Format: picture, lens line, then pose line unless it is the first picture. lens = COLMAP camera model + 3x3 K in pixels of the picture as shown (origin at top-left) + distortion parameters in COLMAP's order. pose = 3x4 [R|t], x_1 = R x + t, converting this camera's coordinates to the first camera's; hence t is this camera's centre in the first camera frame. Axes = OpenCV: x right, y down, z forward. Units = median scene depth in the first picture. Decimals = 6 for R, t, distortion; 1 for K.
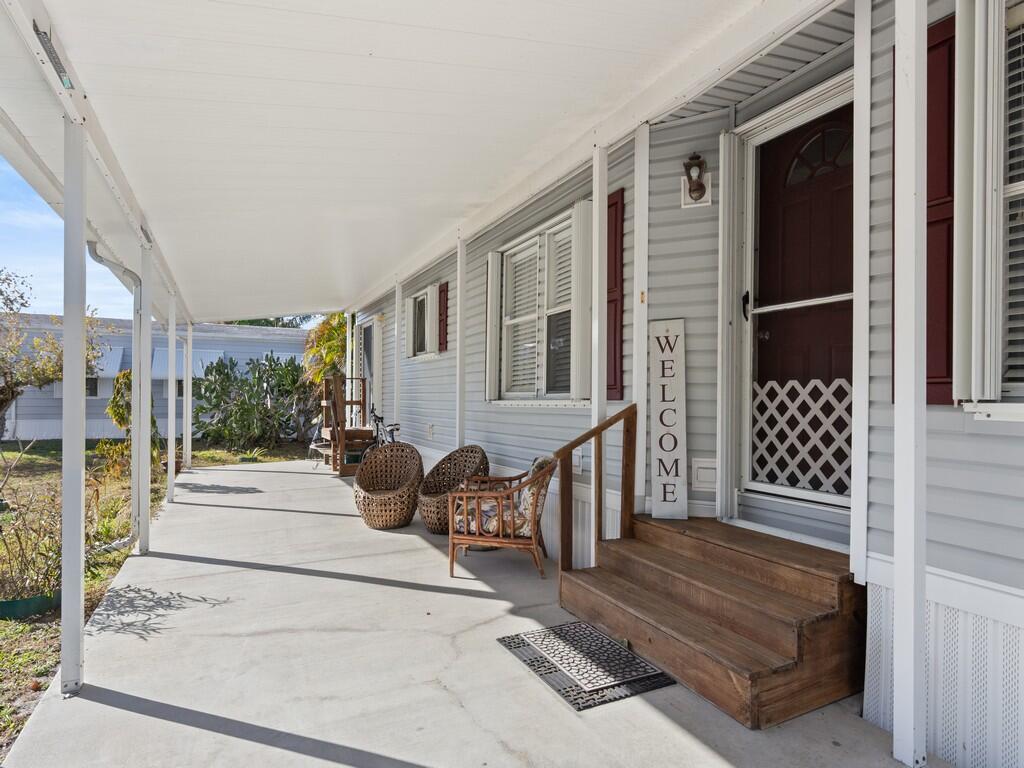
lens RADIAL K [[586.1, 0, 509.9], [0, 586.1, 399.3], [0, 0, 1]] dist [-0.009034, 0.003025]
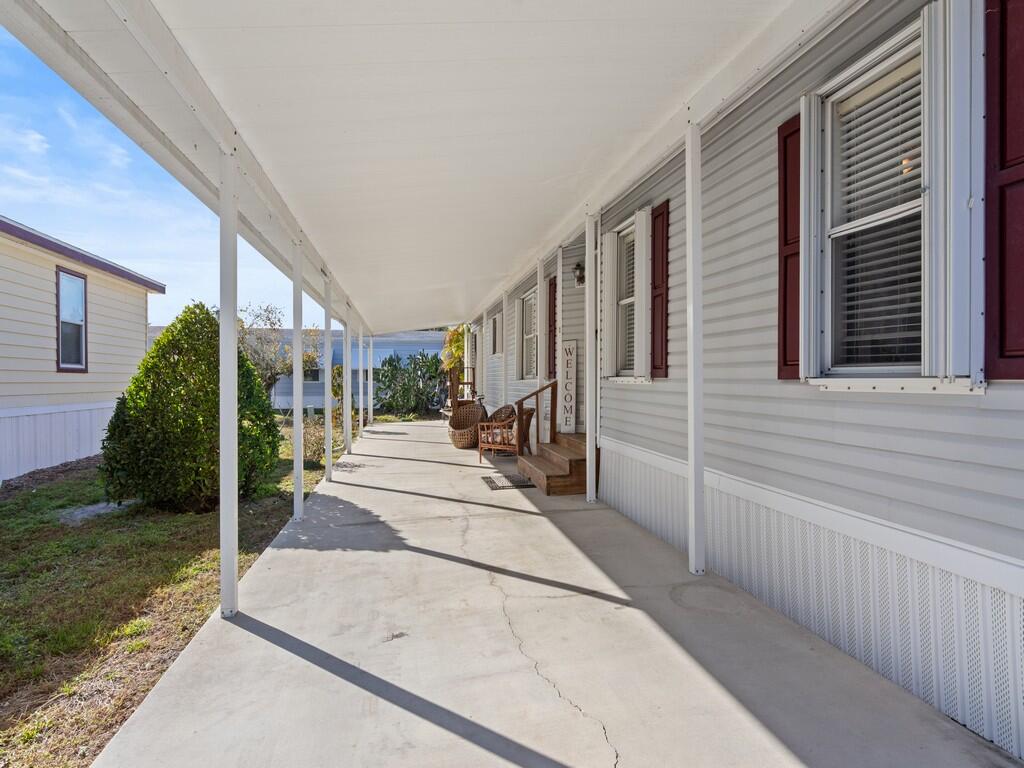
lens RADIAL K [[517.9, 0, 505.6], [0, 517.9, 378.9], [0, 0, 1]] dist [0.001146, -0.000154]
pose [[0.967642, -0.009569, -0.252147, 0.194359], [0.007861, 0.999939, -0.007782, 0.006253], [0.252206, 0.005548, 0.967658, -0.329616]]
